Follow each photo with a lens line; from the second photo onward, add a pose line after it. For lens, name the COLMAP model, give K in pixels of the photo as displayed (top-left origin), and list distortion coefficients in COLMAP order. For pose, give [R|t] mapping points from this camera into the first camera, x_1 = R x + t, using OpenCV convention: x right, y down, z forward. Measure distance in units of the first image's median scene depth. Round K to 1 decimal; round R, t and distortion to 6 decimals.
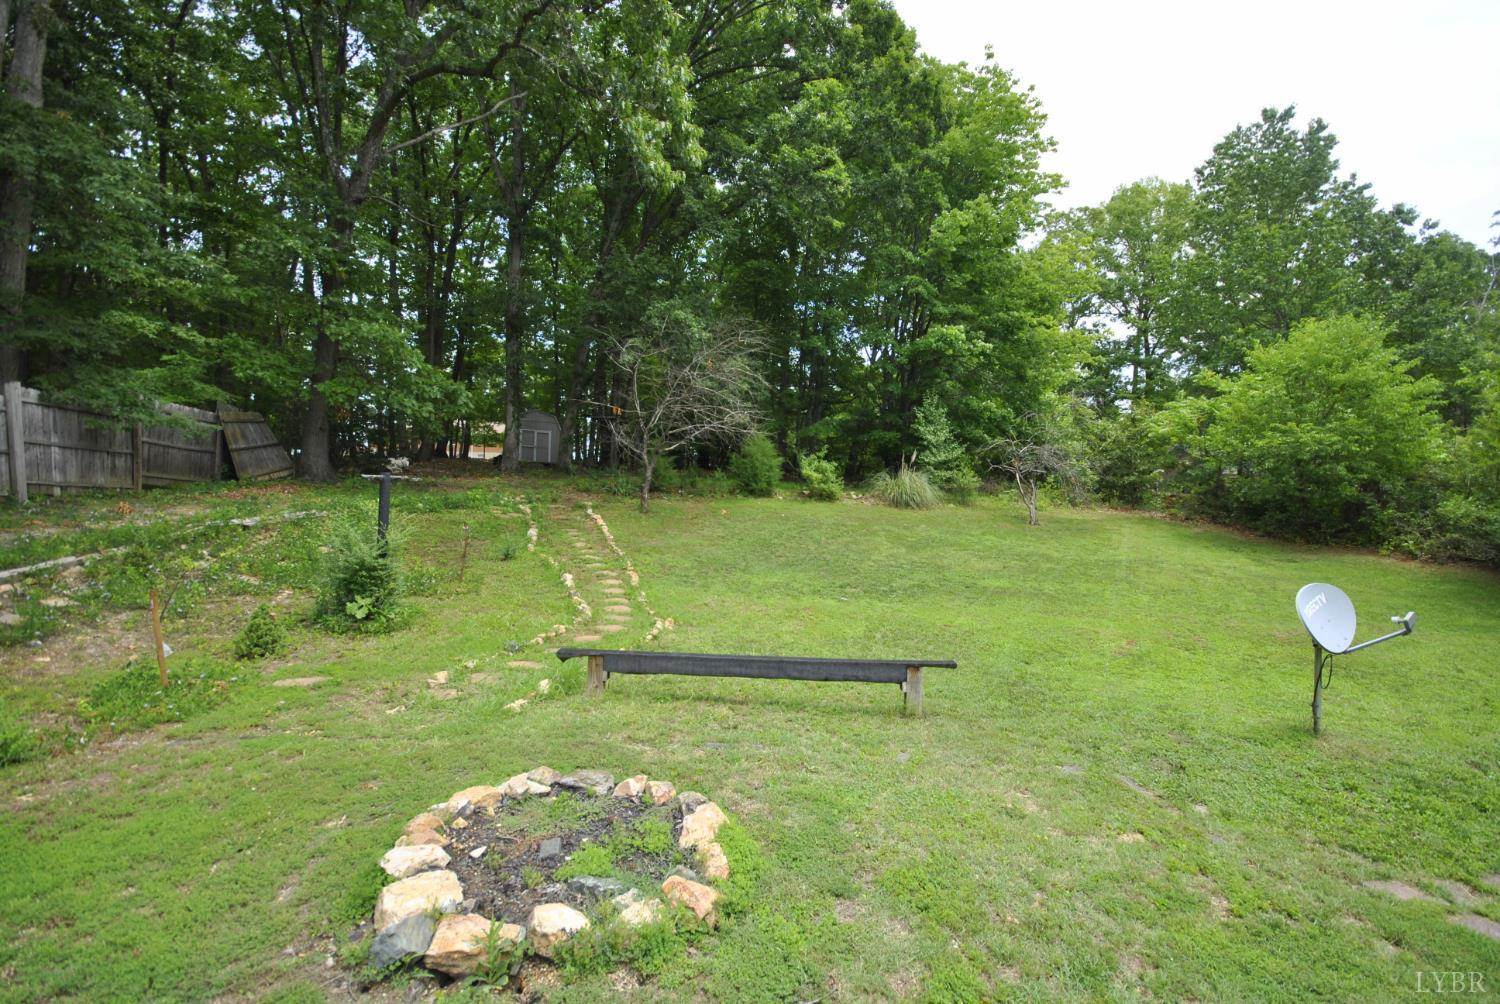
lens RADIAL K [[659.6, 0, 765.2], [0, 659.6, 504.8], [0, 0, 1]] dist [0.001084, -0.006155]
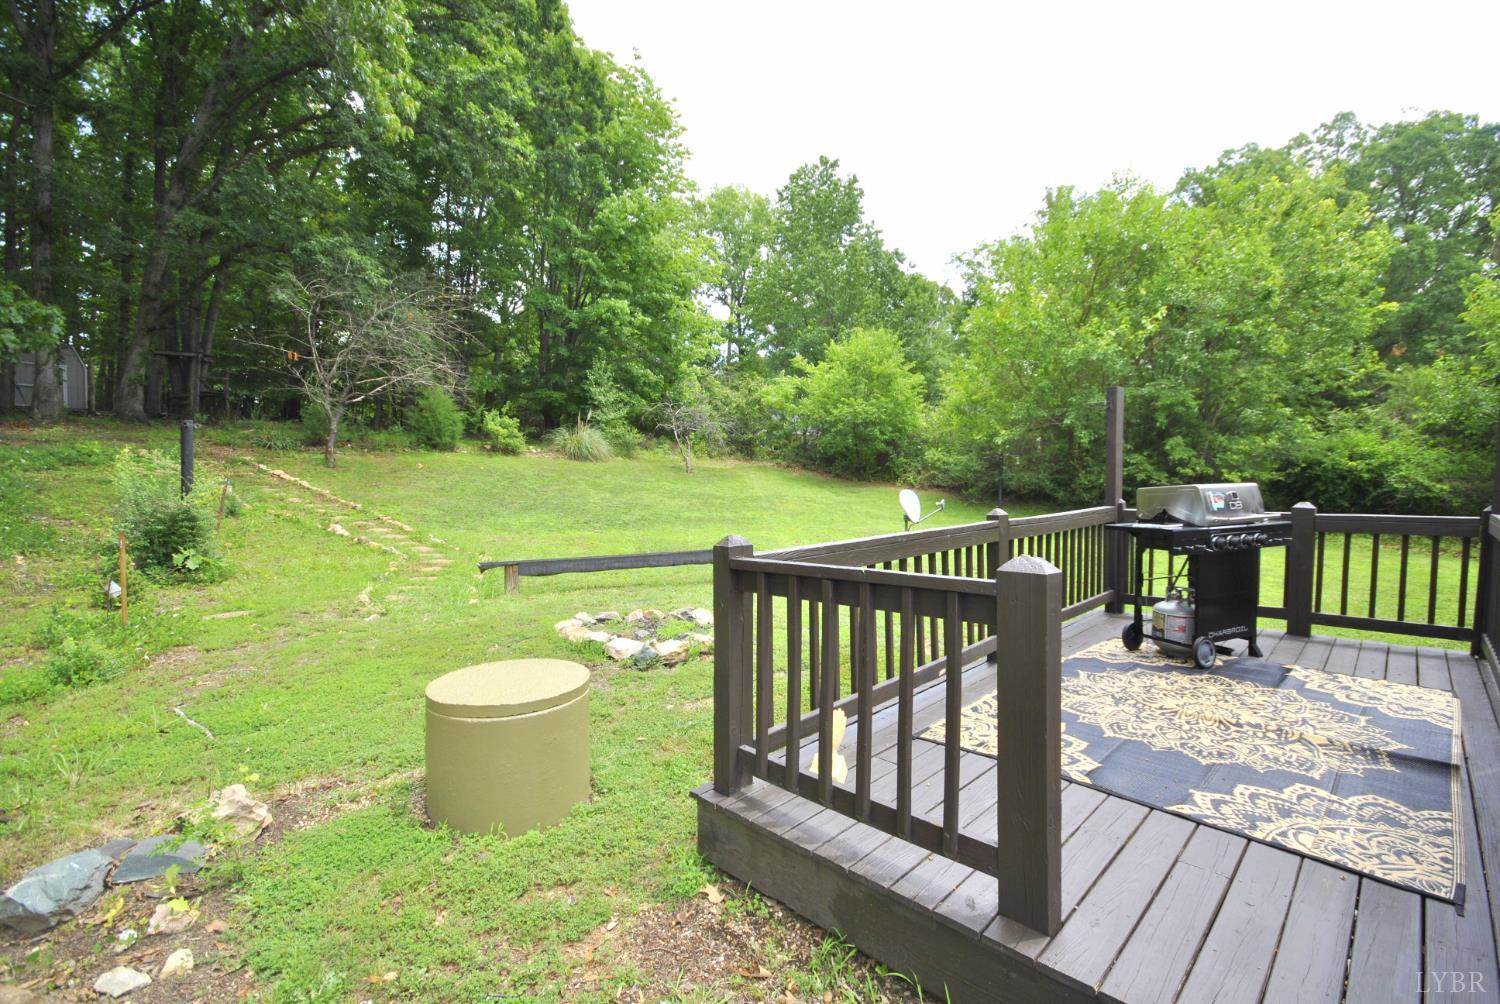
lens RADIAL K [[659.6, 0, 765.2], [0, 659.6, 504.8], [0, 0, 1]] dist [0.001084, -0.006155]
pose [[0.829469, -0.048329, 0.556458, -0.154811], [0.012768, 0.997630, 0.067612, 0.007584], [-0.558407, -0.048977, 0.828120, -0.100264]]
